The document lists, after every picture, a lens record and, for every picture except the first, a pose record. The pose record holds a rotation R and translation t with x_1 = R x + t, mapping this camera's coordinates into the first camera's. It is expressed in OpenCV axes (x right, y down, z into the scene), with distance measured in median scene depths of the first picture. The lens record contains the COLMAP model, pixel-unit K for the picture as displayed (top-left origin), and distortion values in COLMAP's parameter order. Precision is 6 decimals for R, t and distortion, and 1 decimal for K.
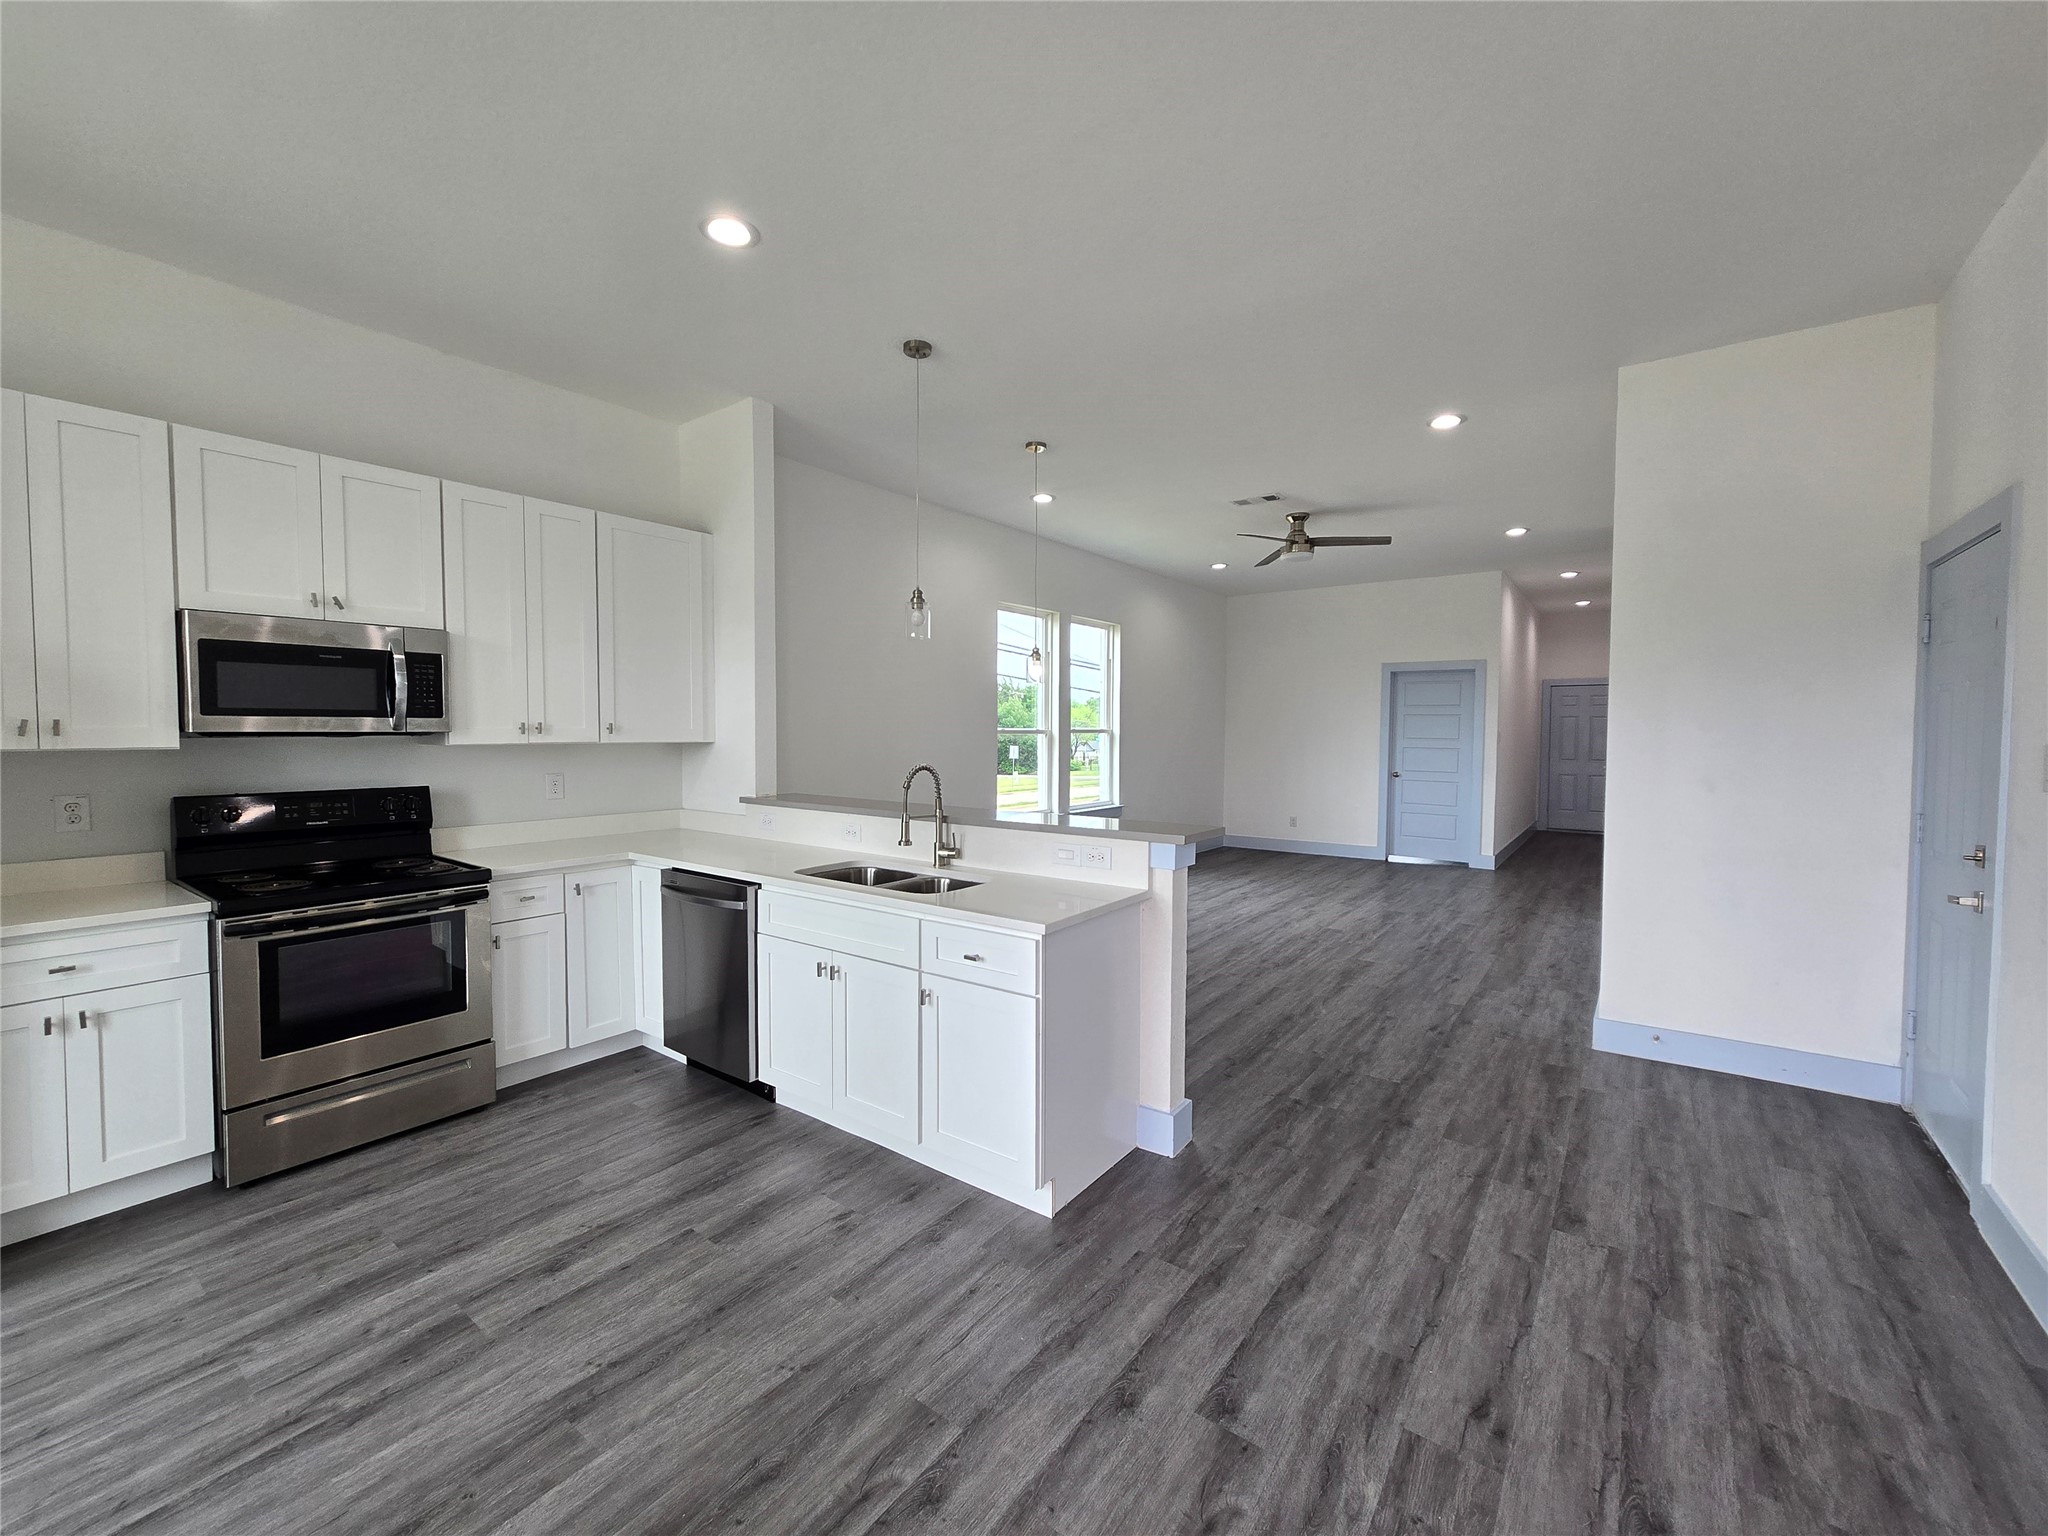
lens RADIAL K [[826.2, 0, 1018.0], [0, 826.2, 756.4], [0, 0, 1]] dist [-0.005014, -0.000749]
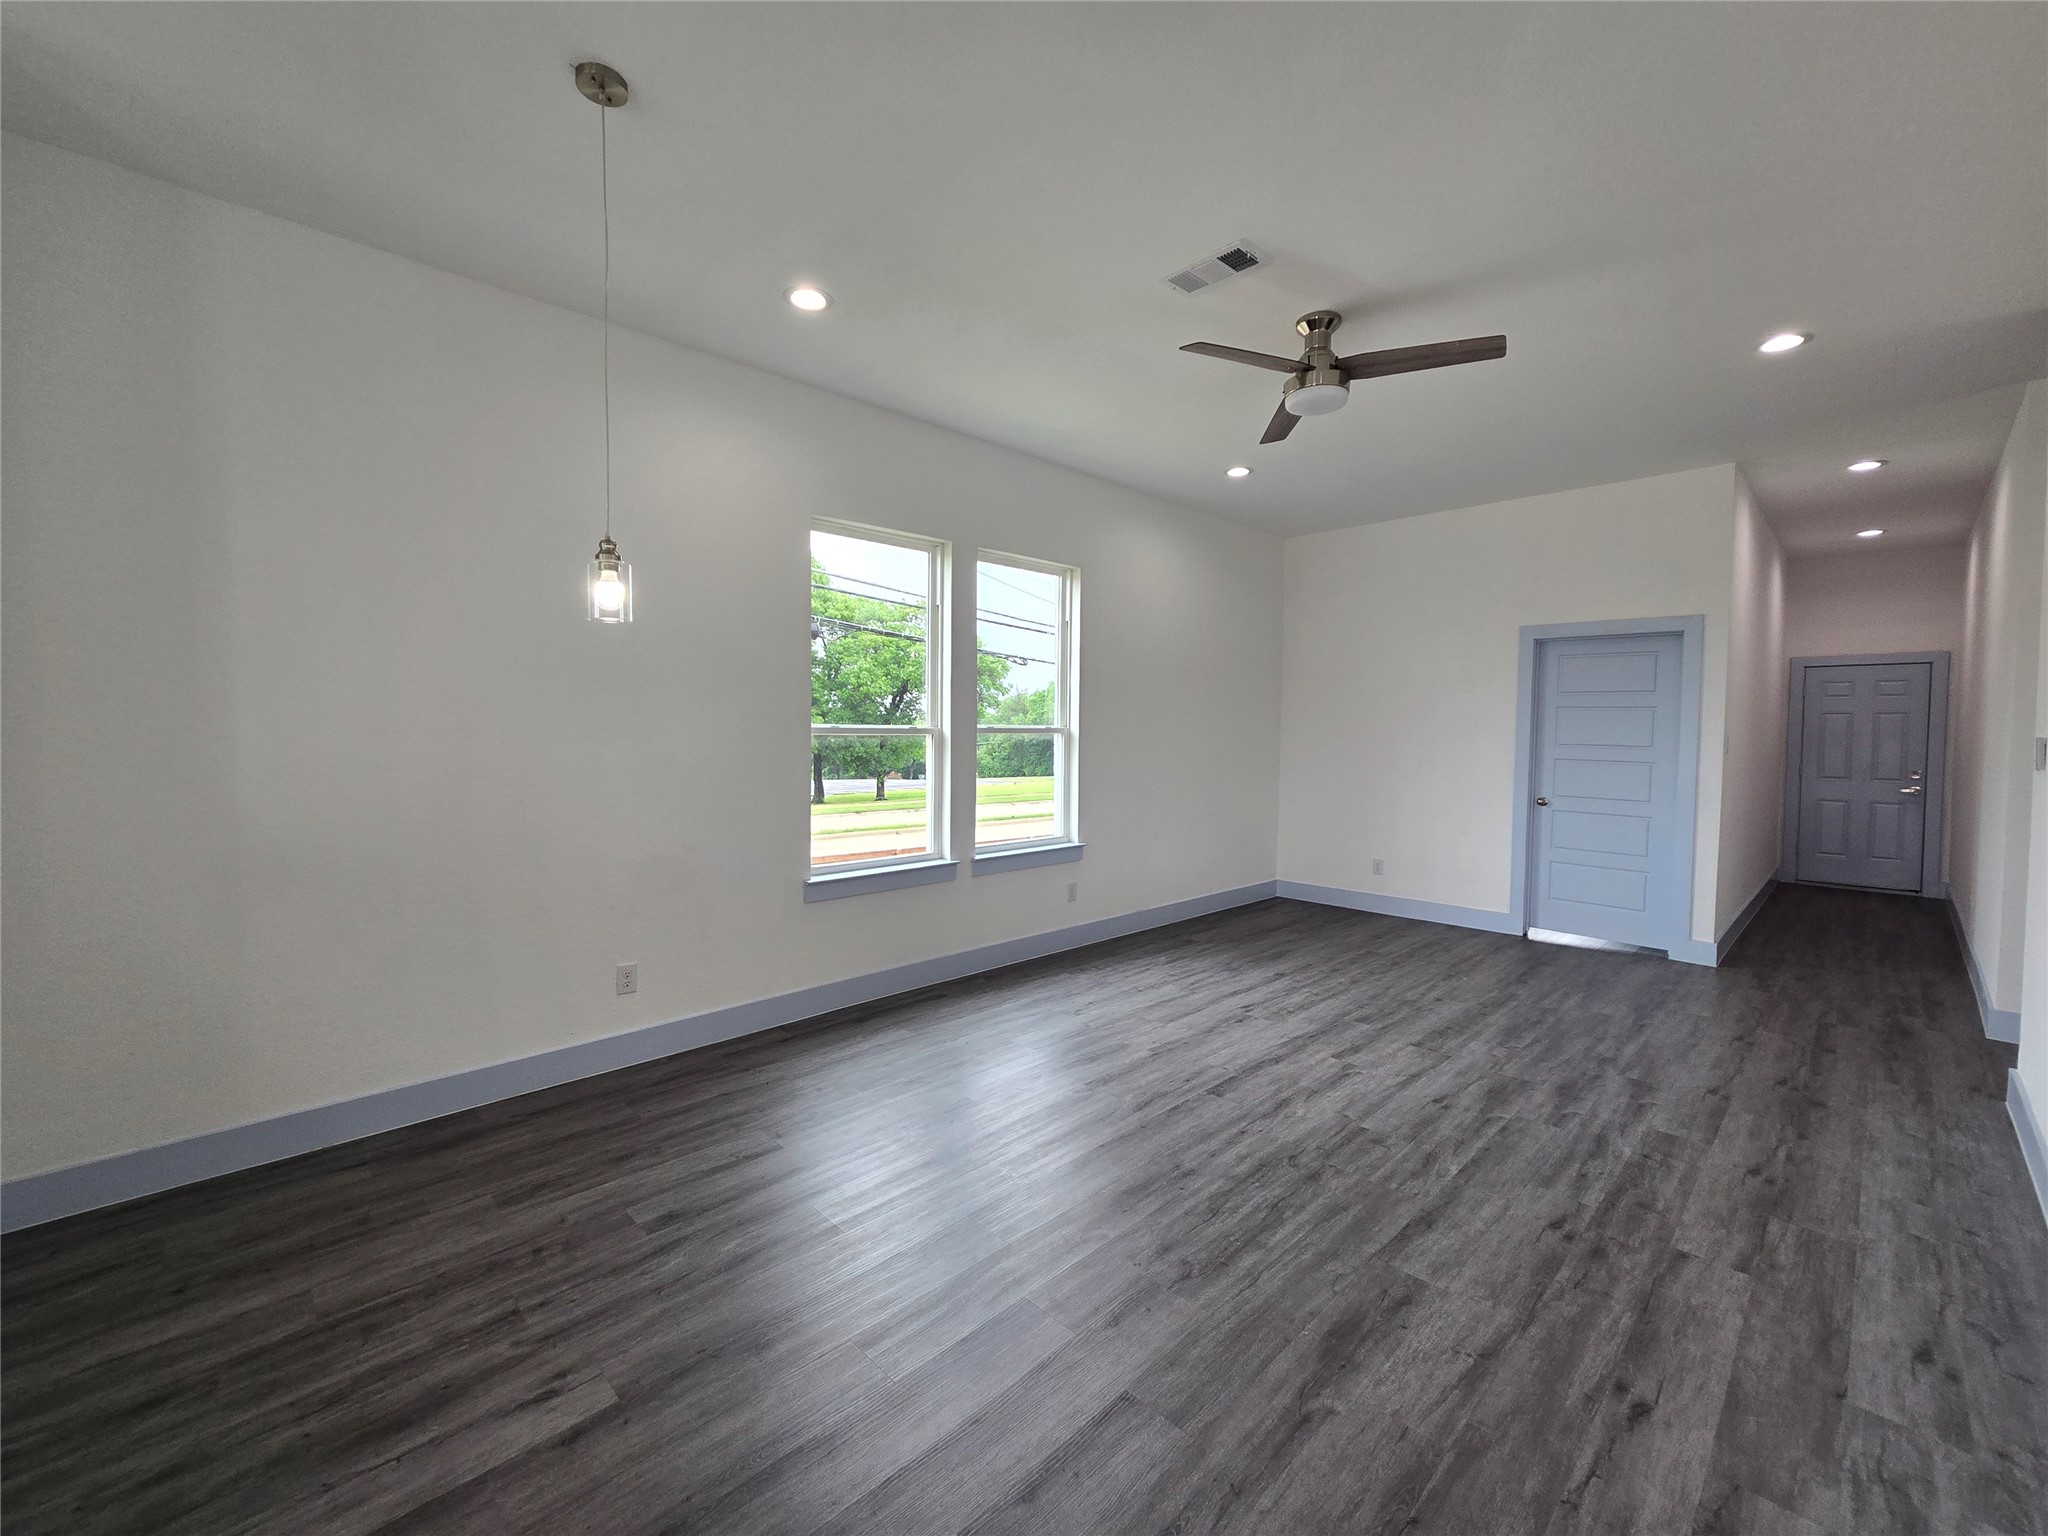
lens RADIAL K [[826.2, 0, 1020.3], [0, 826.2, 755.7], [0, 0, 1]] dist [-0.005014, -0.000749]
pose [[0.986992, 0.010389, -0.160436, 0.183345], [-0.010503, 0.999945, 0.000143, -0.010453], [0.160429, 0.001543, 0.987046, 0.348208]]
